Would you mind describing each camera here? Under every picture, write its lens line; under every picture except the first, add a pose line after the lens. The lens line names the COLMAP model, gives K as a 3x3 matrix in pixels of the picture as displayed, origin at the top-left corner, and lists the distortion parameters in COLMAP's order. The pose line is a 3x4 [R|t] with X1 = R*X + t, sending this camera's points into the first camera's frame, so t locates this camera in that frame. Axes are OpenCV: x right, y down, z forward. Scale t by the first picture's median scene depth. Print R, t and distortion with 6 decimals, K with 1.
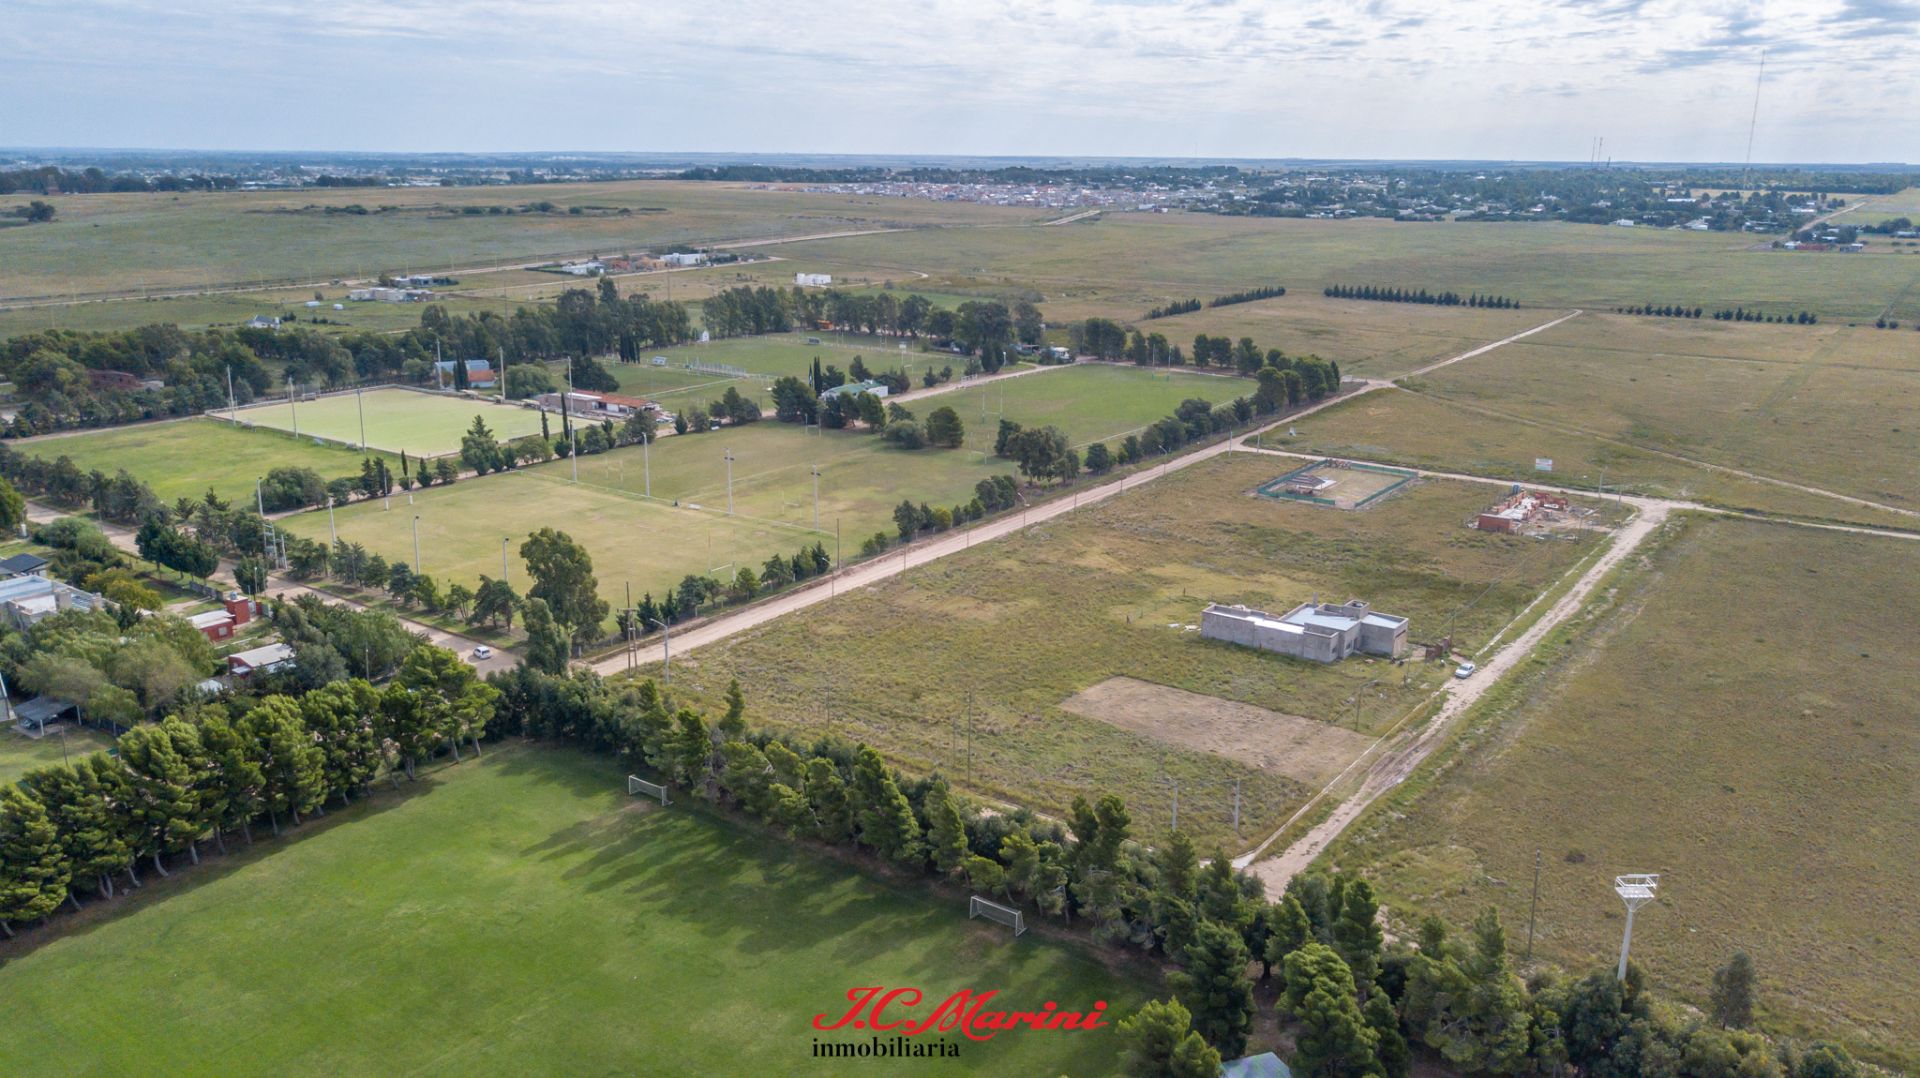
lens RADIAL K [[1486.6, 0, 948.3], [0, 1486.6, 546.0], [0, 0, 1]] dist [0.002968, -0.005341]
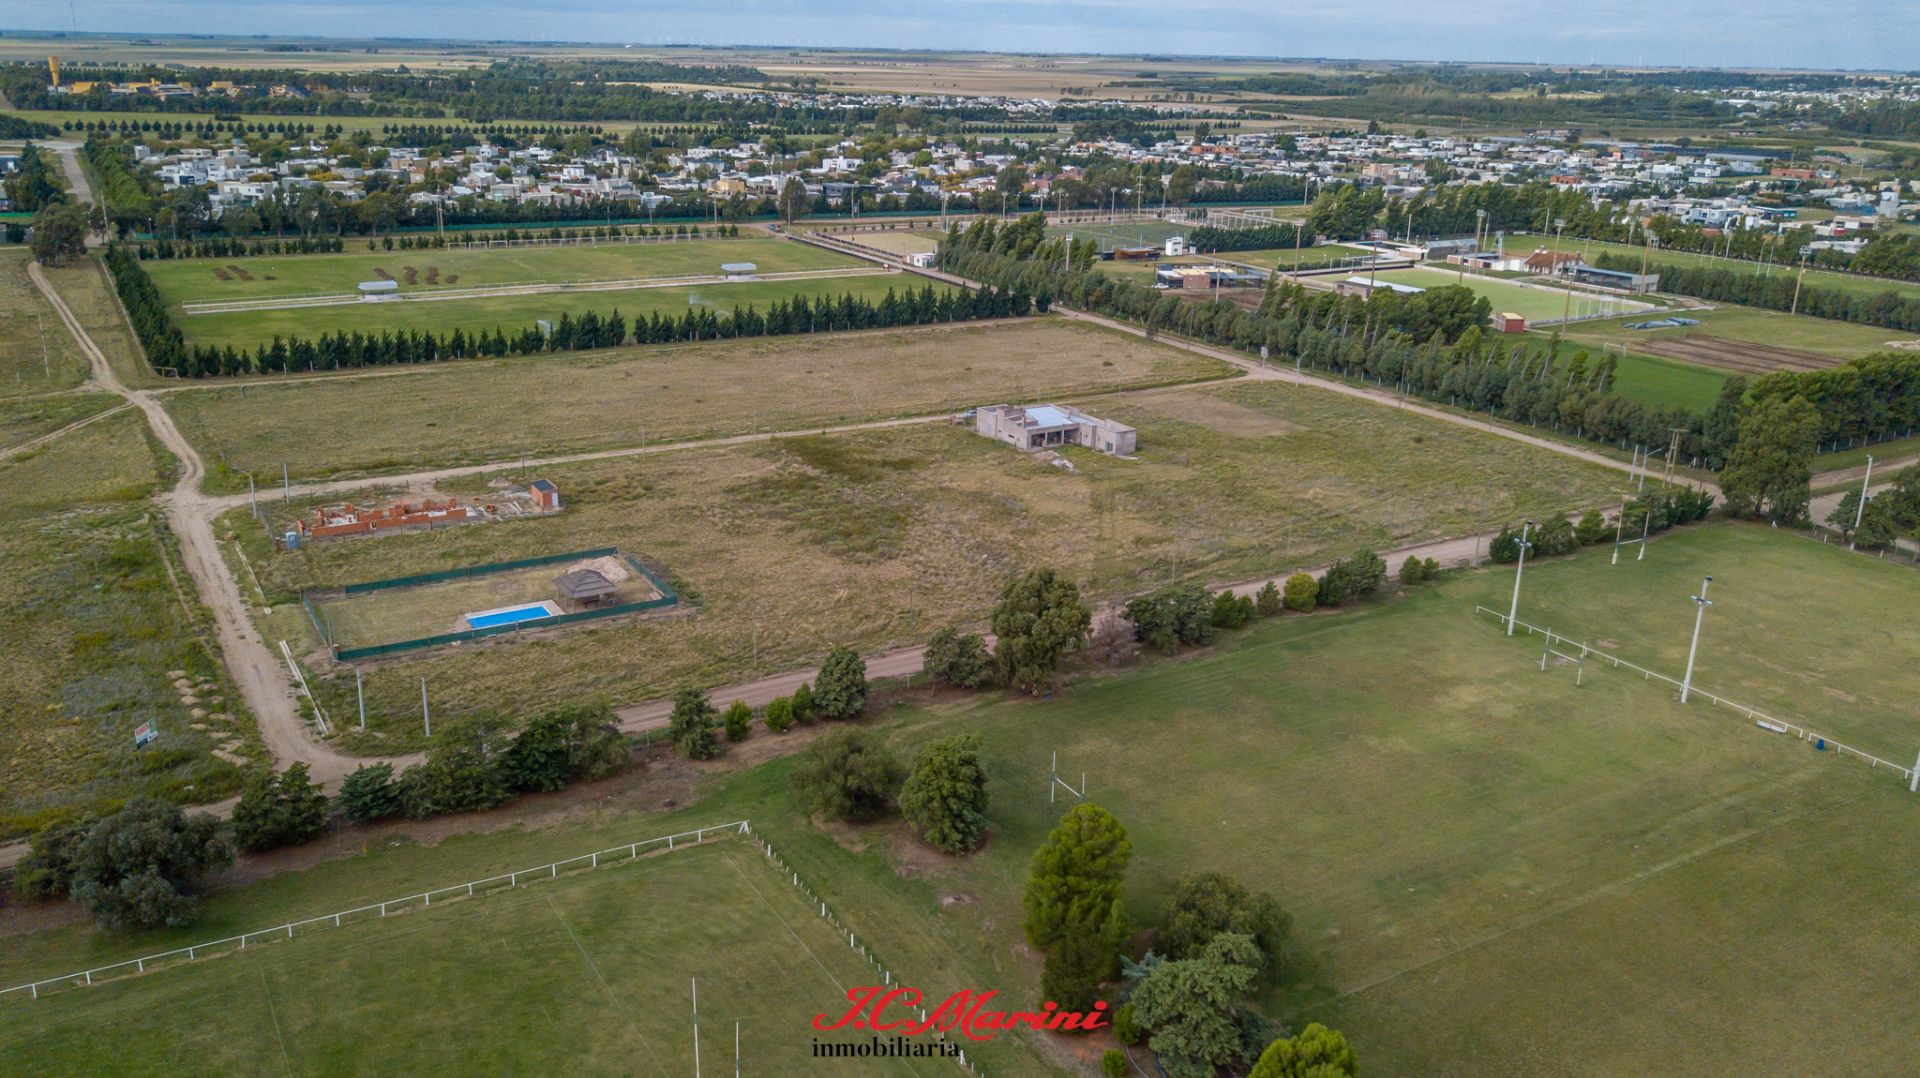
lens RADIAL K [[1486.6, 0, 951.4], [0, 1486.6, 530.6], [0, 0, 1]] dist [0.002968, -0.005341]
pose [[-0.915902, -0.150930, 0.371946, -0.088755], [0.074143, 0.847061, 0.526299, -0.341004], [-0.394495, 0.509616, -0.764635, 1.356590]]
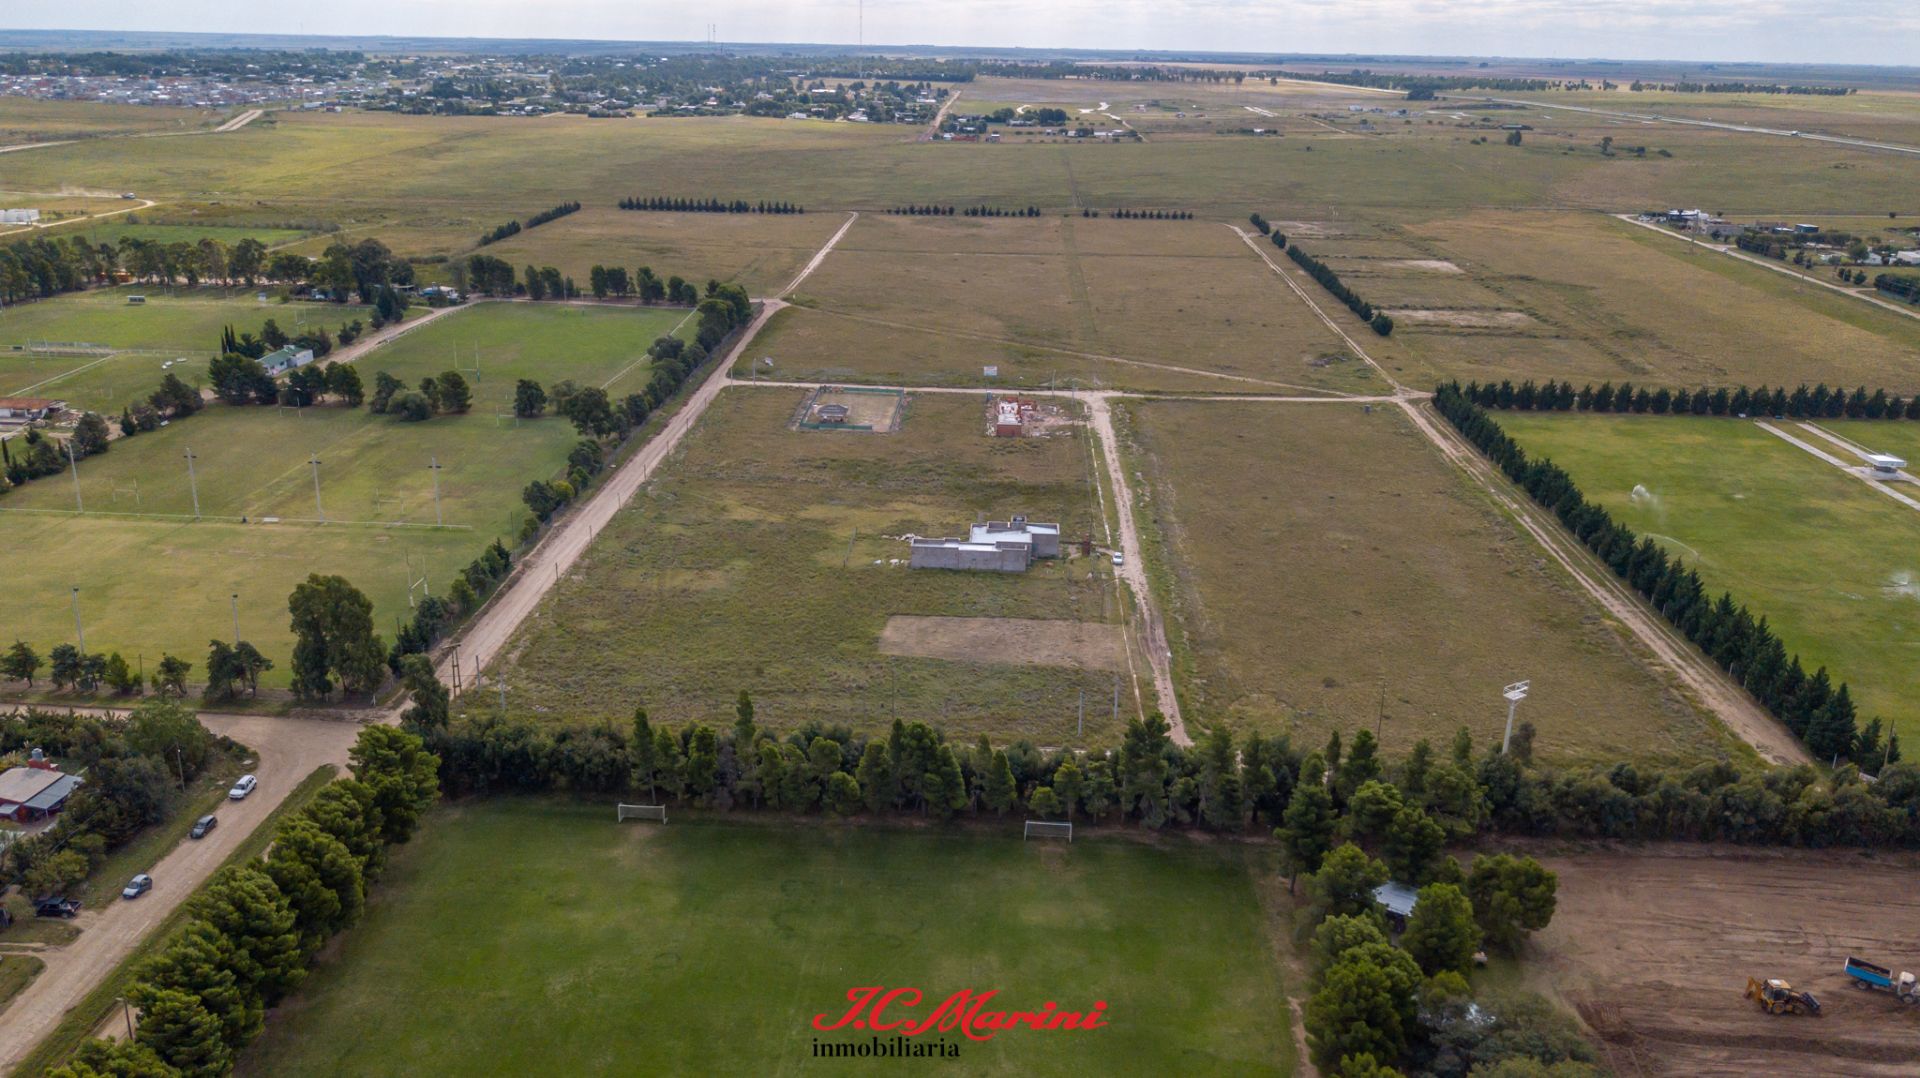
lens RADIAL K [[1486.6, 0, 950.3], [0, 1486.6, 540.6], [0, 0, 1]] dist [0.002968, -0.005341]
pose [[0.841223, -0.164824, 0.514954, -0.272091], [0.126877, 0.985986, 0.108325, -0.055693], [-0.525592, -0.025790, 0.850346, 0.008200]]
